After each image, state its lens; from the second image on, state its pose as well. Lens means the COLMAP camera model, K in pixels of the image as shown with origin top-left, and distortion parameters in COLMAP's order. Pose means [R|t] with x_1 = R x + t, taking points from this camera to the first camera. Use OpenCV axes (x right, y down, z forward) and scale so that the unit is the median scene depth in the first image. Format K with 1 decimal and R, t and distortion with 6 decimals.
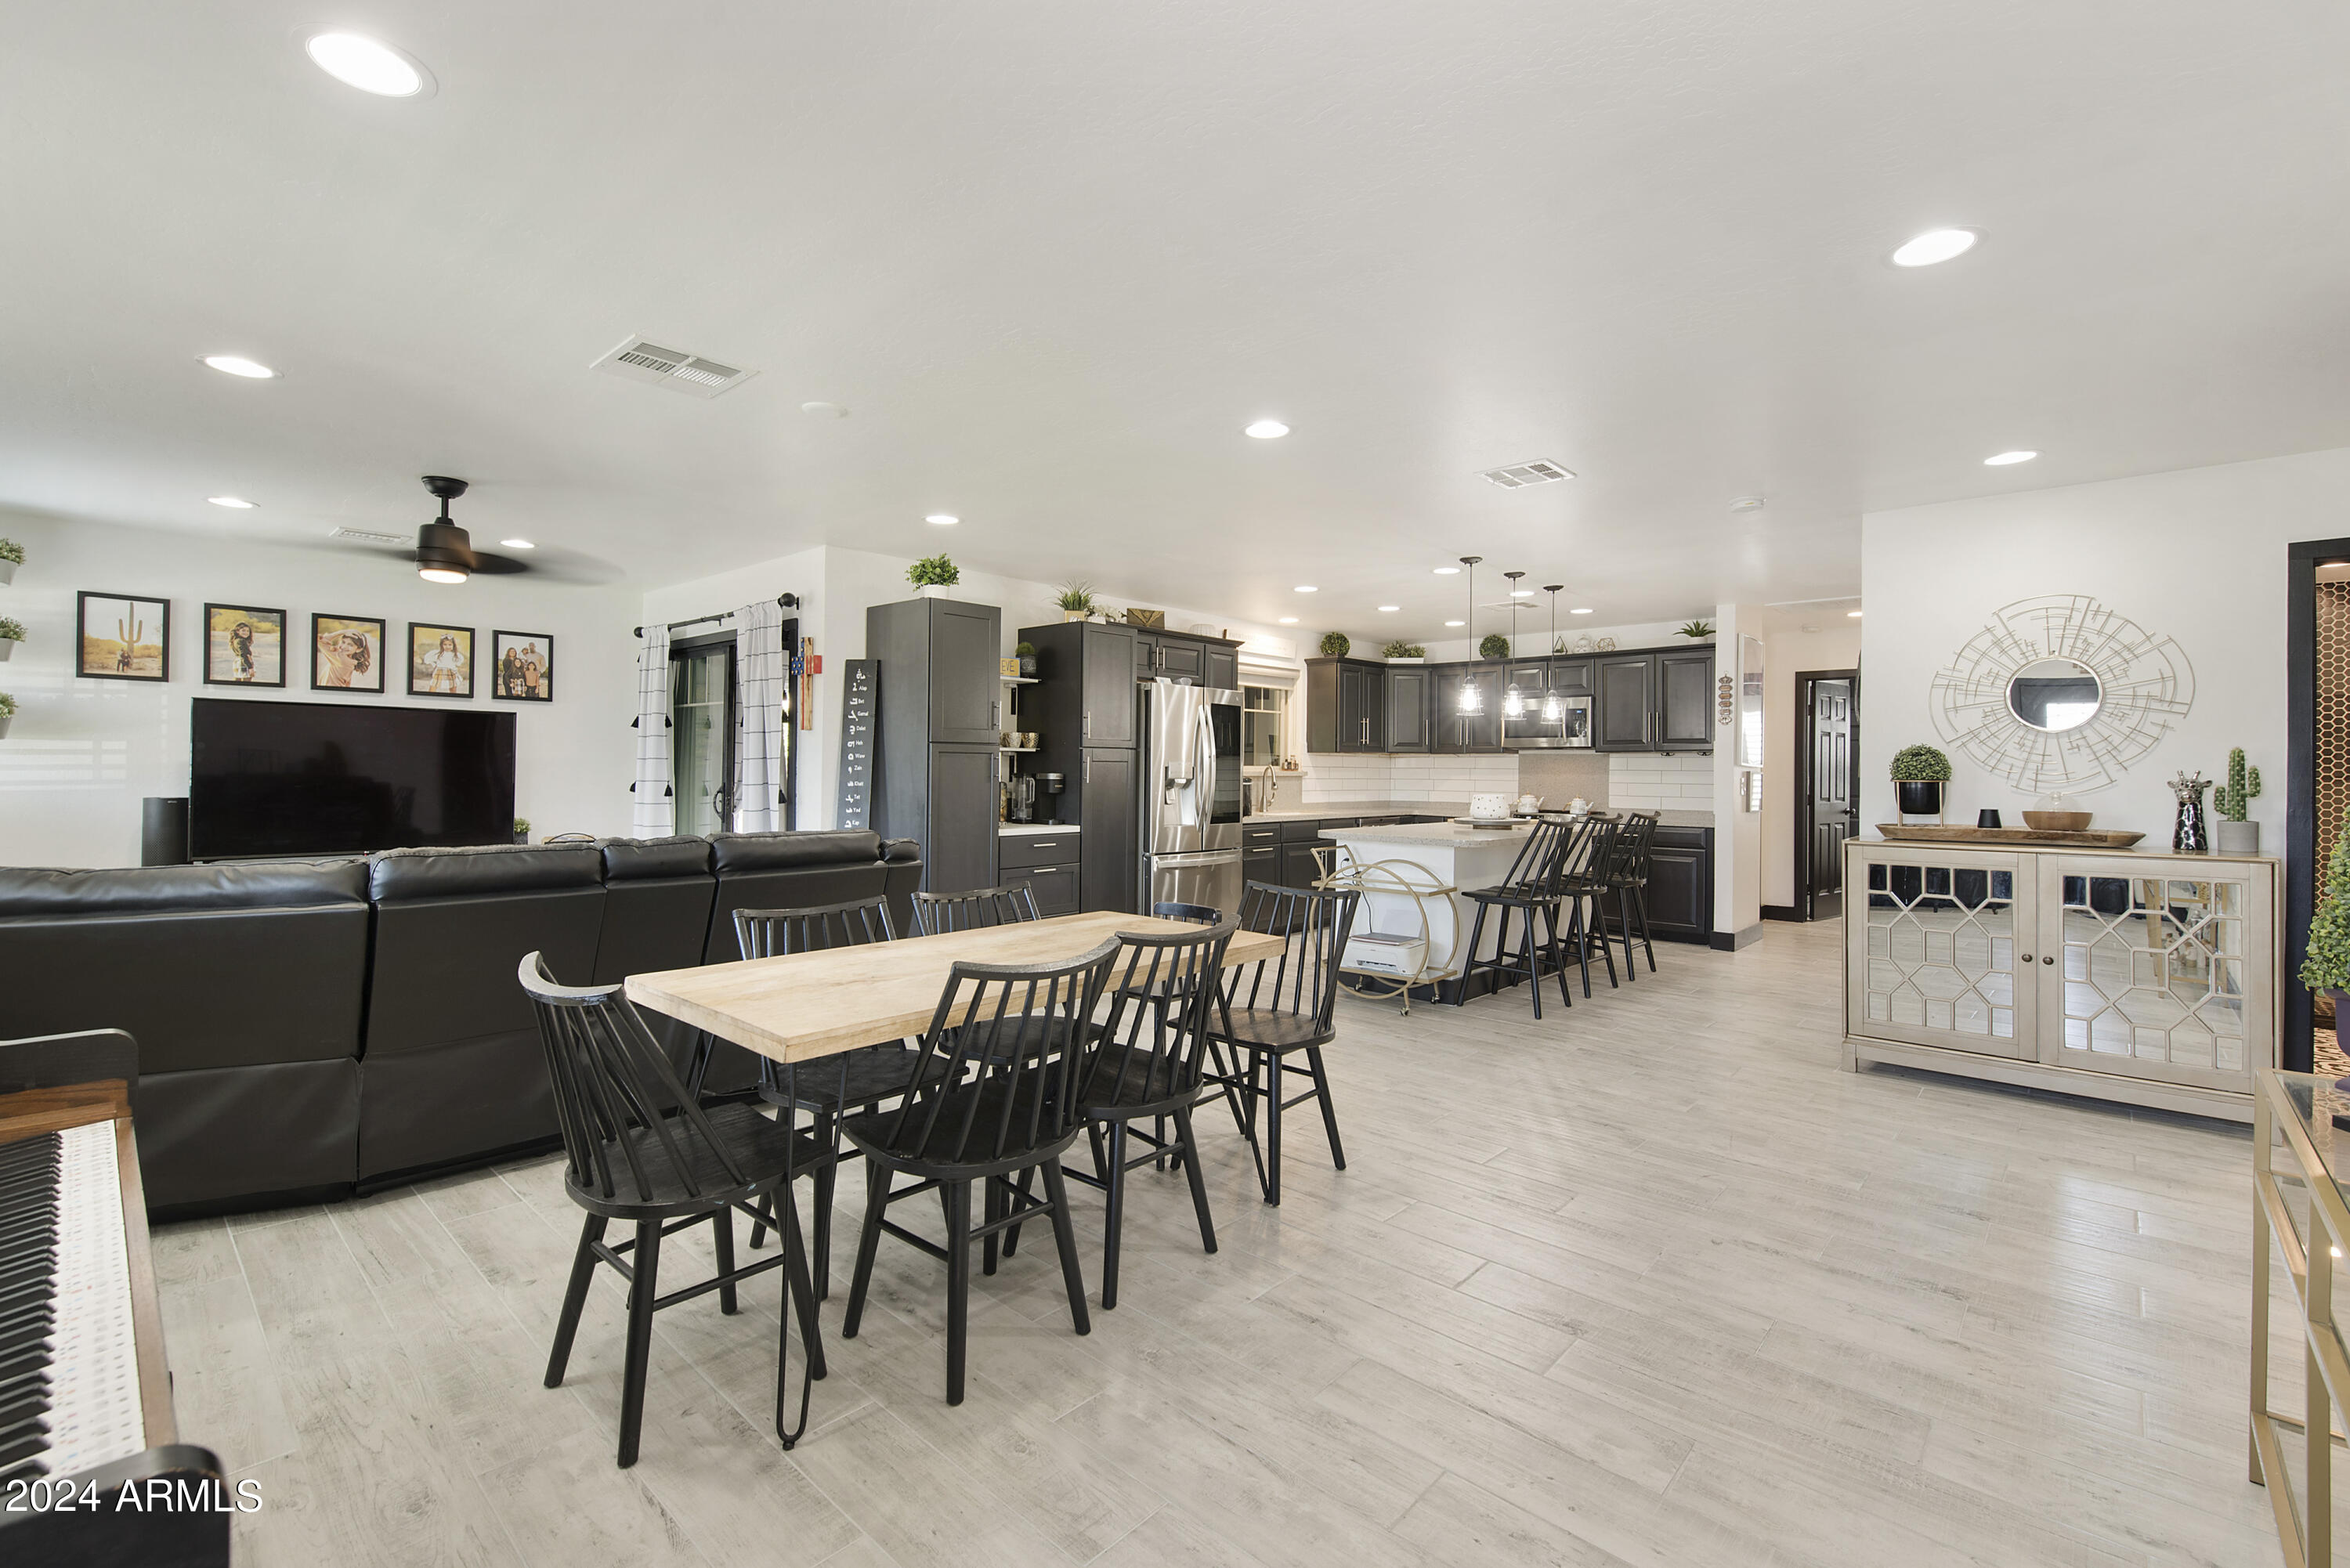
lens RADIAL K [[1038.7, 0, 1178.2], [0, 1038.7, 771.6], [0, 0, 1]] dist [0.003340, -0.000746]
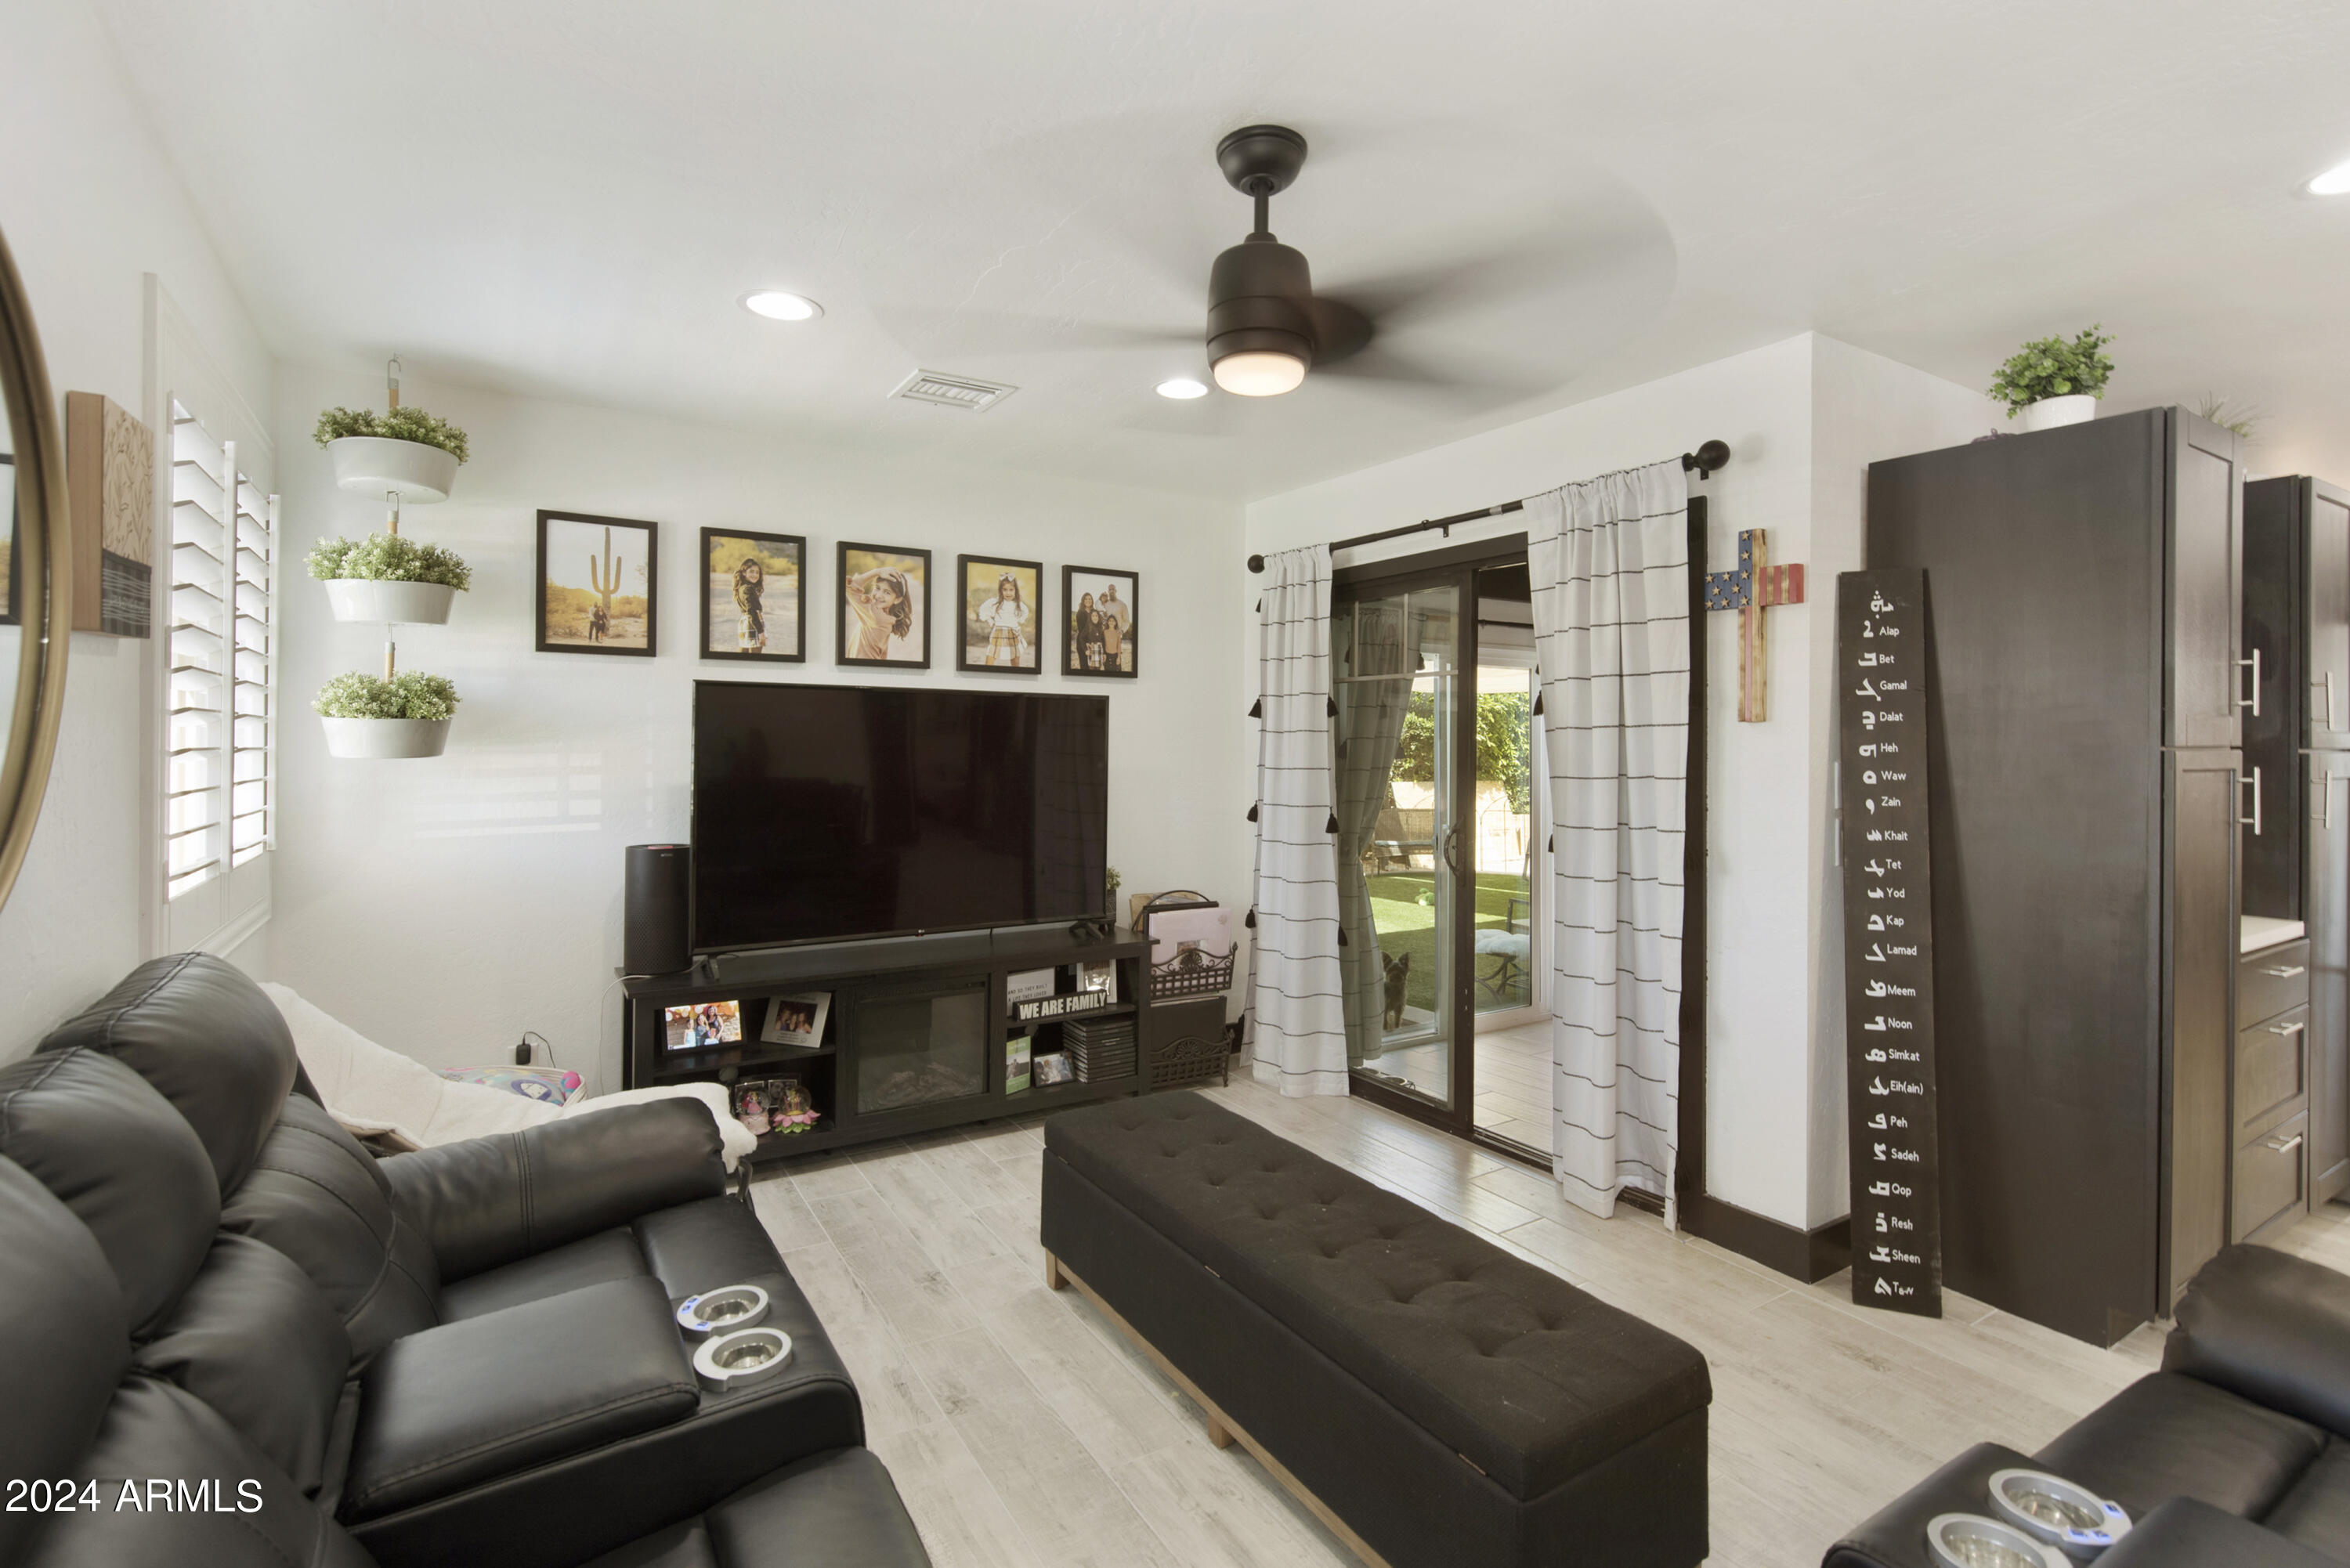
lens RADIAL K [[1101.5, 0, 1193.1], [0, 1101.5, 744.5], [0, 0, 1]] dist [0.008296, -0.000460]
pose [[0.966171, -0.005994, -0.257833, -0.417346], [0.005000, 0.999977, -0.004512, -0.024695], [0.257854, 0.003070, 0.966179, 0.380507]]
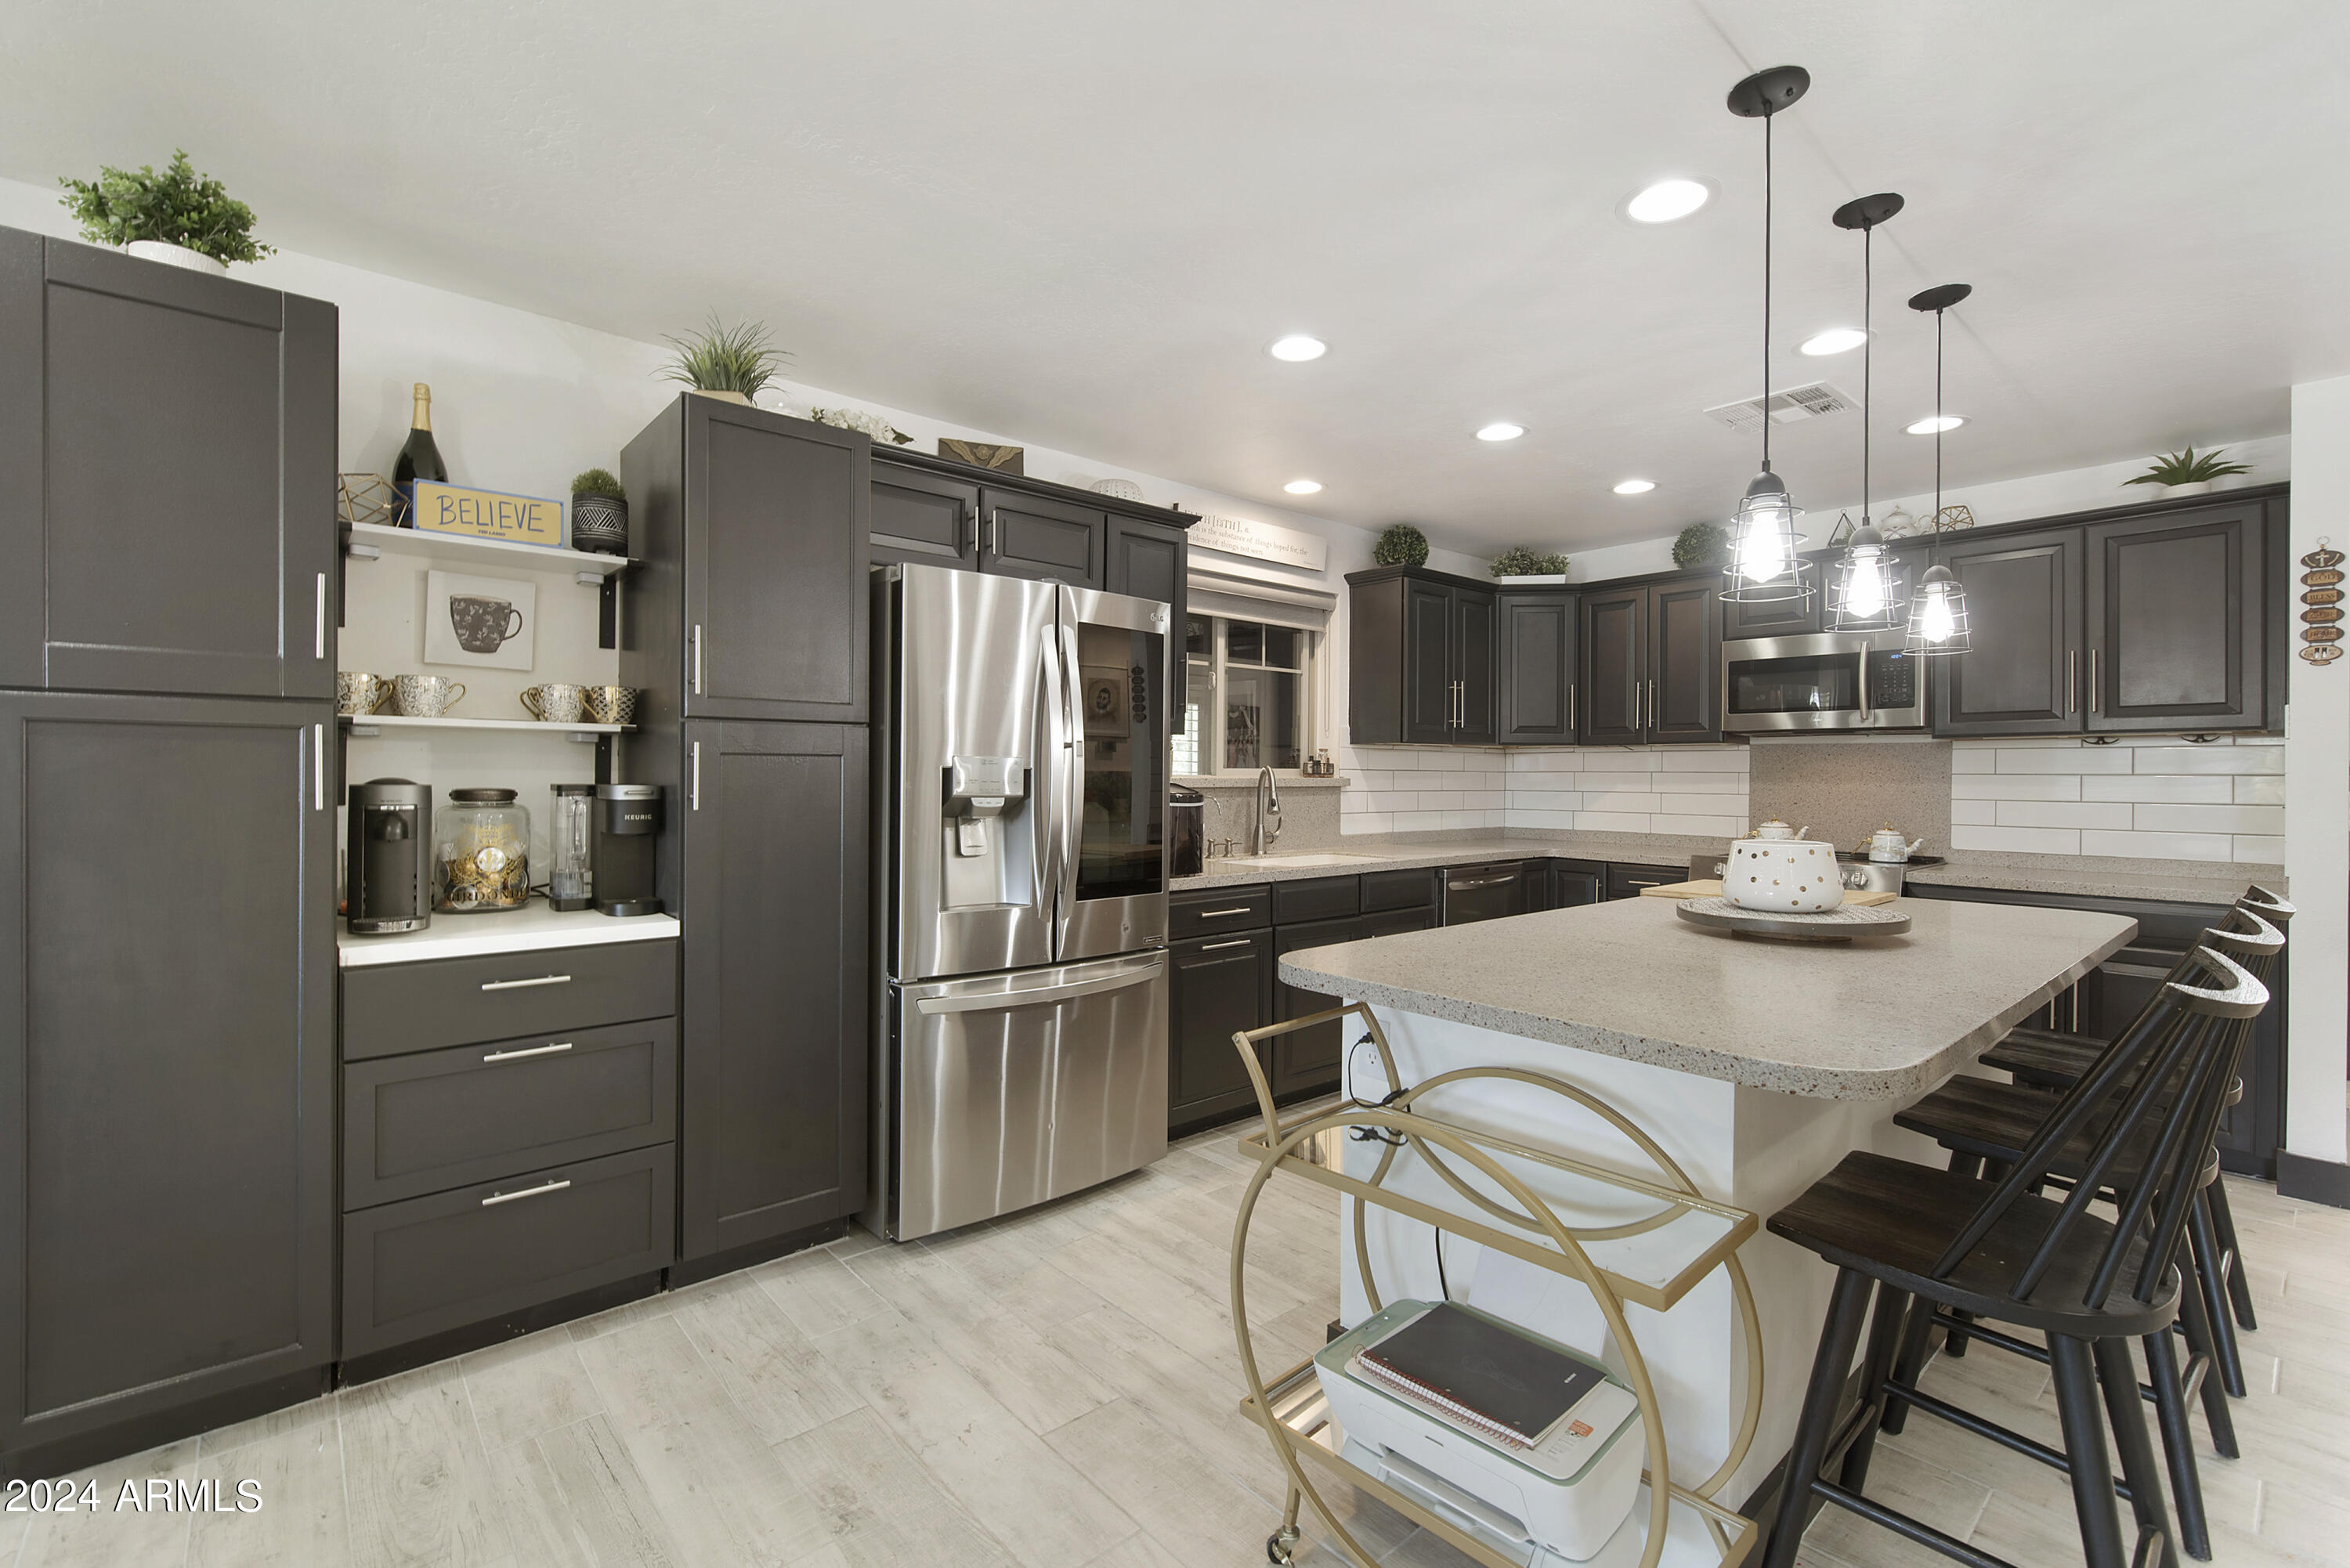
lens RADIAL K [[1038.7, 0, 1183.2], [0, 1038.7, 774.5], [0, 0, 1]] dist [0.003340, -0.000746]
pose [[0.994833, -0.001648, -0.101514, 0.125052], [0.001451, 0.999997, -0.002015, -0.001254], [0.101517, 0.001858, 0.994832, 0.601106]]
